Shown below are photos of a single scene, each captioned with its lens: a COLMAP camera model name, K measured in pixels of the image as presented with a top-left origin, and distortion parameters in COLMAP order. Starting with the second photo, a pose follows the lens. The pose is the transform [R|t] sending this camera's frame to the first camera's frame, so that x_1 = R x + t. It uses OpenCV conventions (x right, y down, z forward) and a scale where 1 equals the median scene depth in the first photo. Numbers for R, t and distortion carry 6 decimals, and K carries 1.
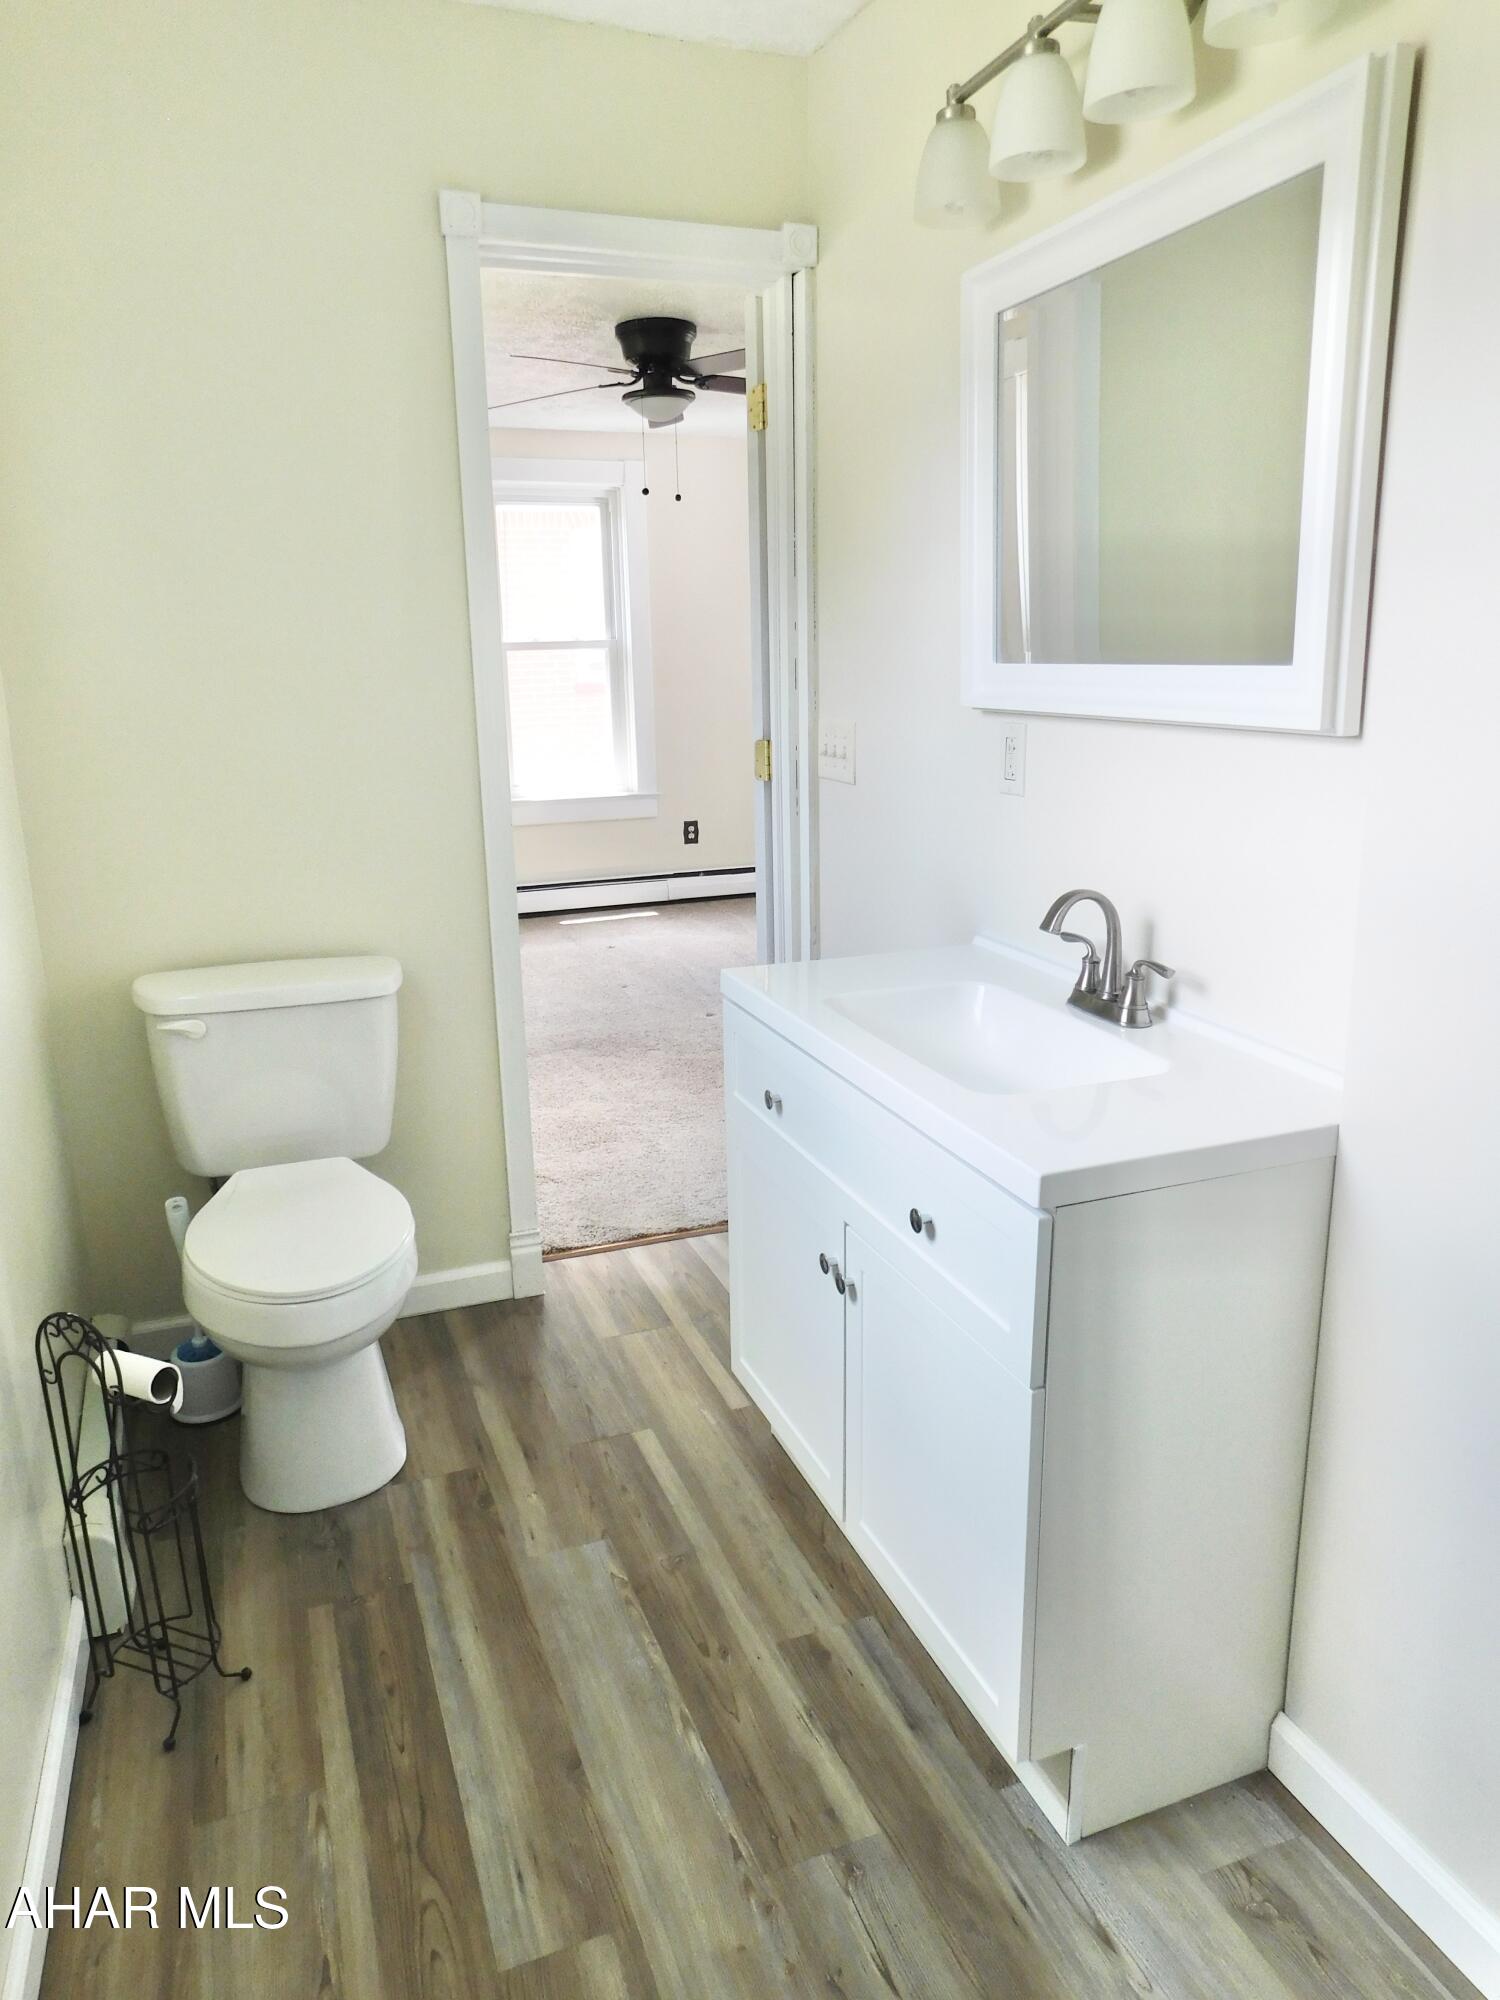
lens RADIAL K [[1320.2, 0, 750.0], [0, 1320.2, 1000.0], [0, 0, 1]] dist [-0.078561, 0.075639]
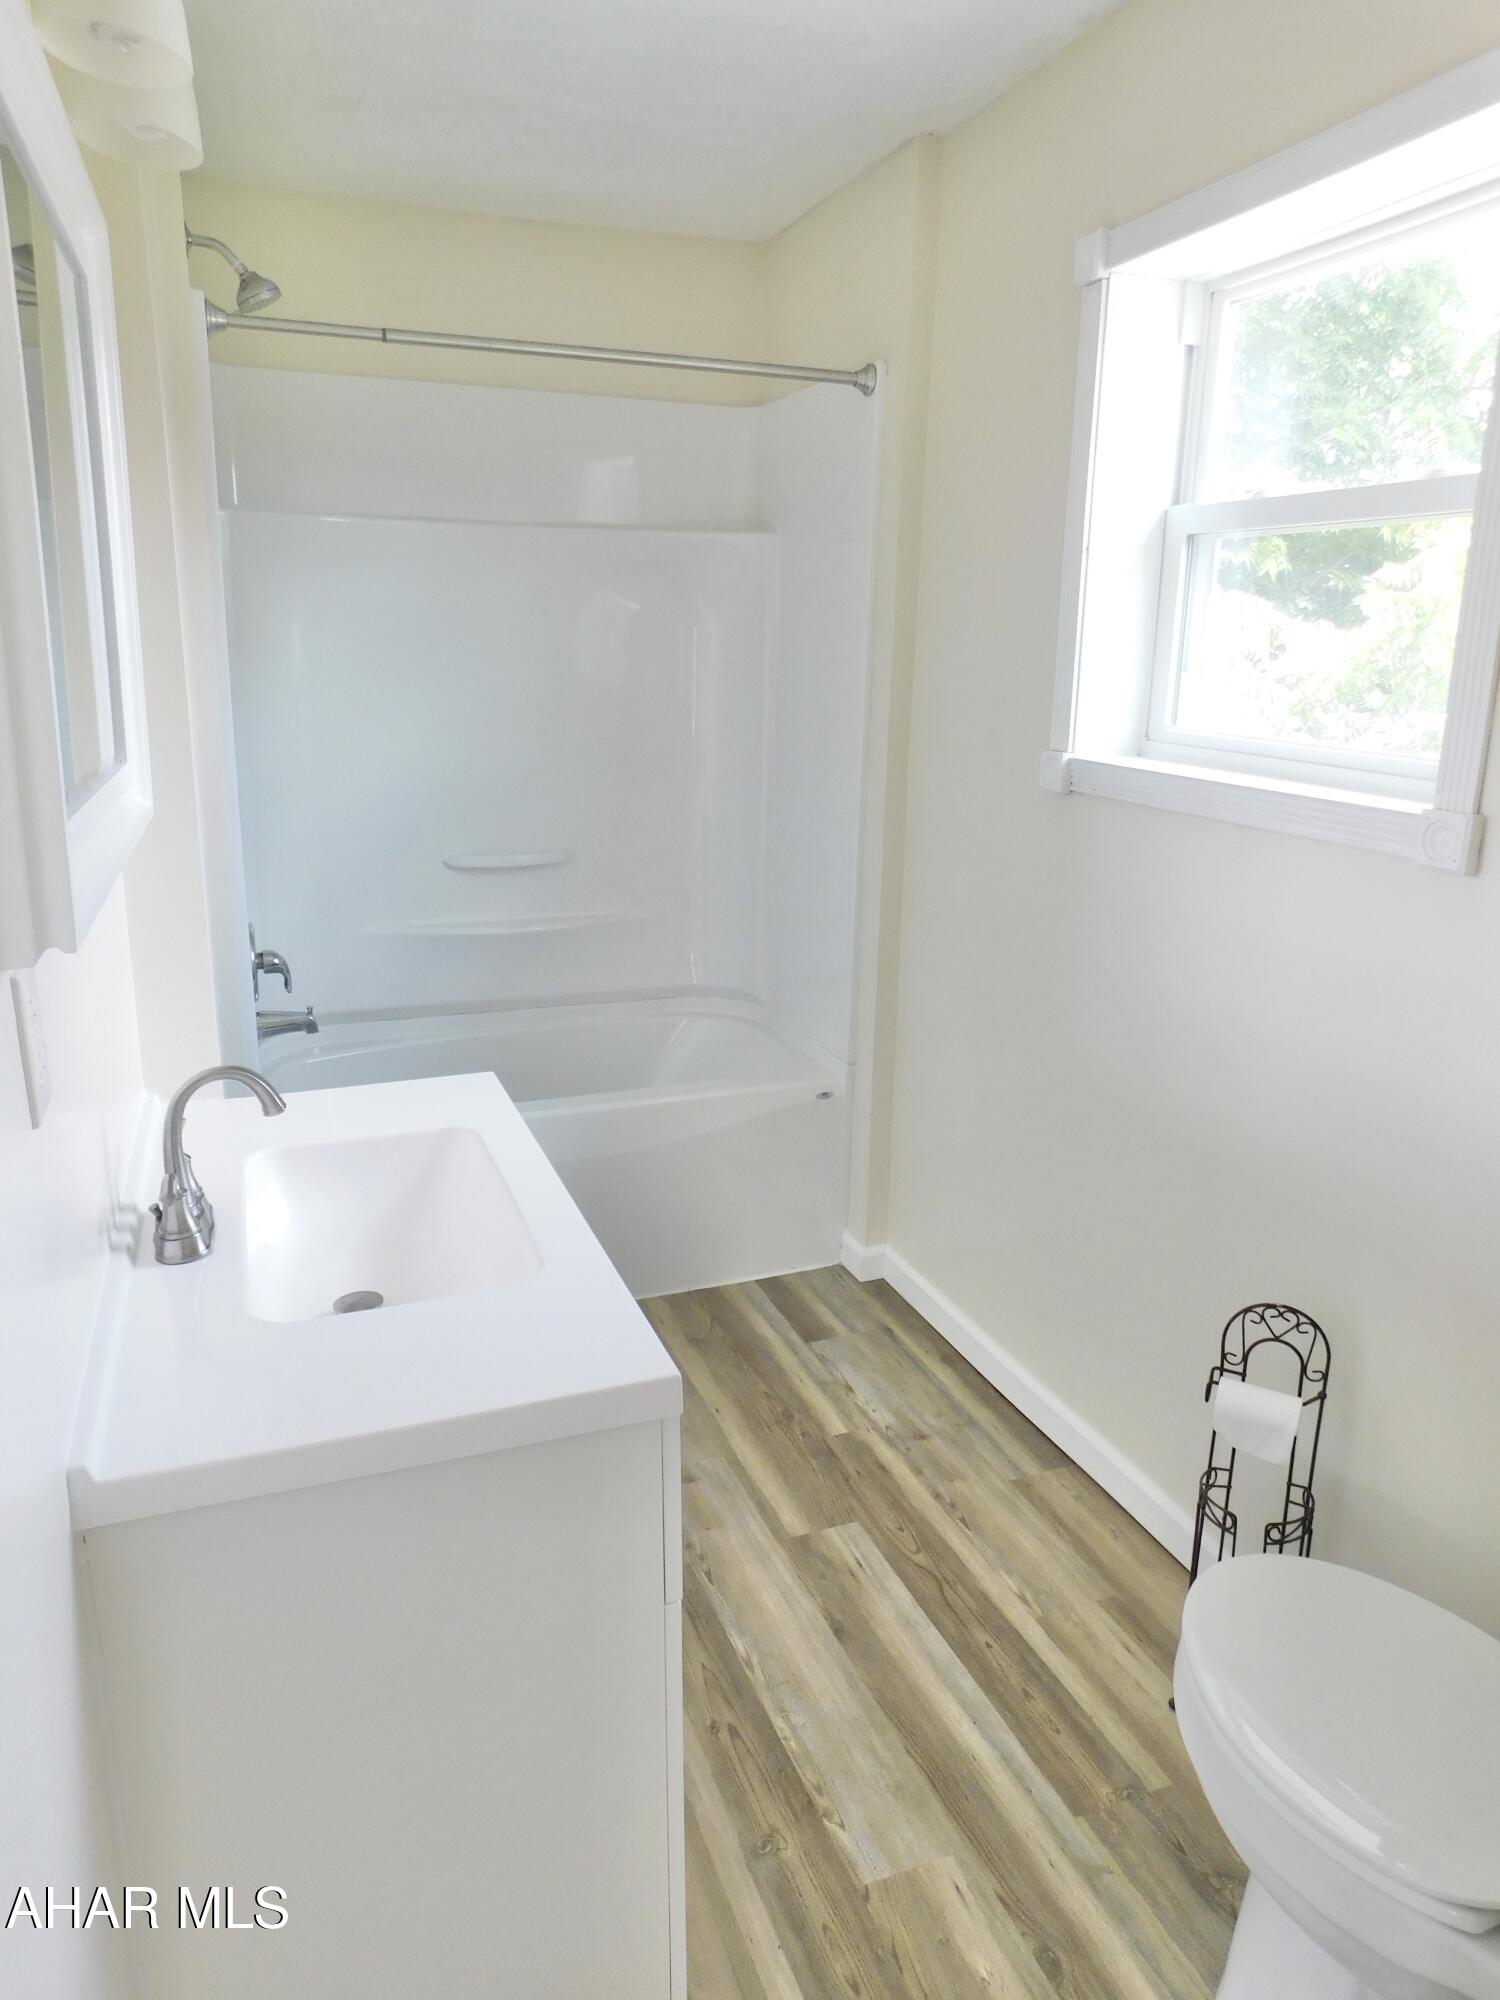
lens RADIAL K [[1320.2, 0, 750.0], [0, 1320.2, 1000.0], [0, 0, 1]] dist [-0.078561, 0.075639]
pose [[-0.999816, 0.011080, 0.015663, -0.070673], [0.017454, 0.864176, 0.502886, -0.491714], [-0.007963, 0.503067, -0.864211, 1.601887]]
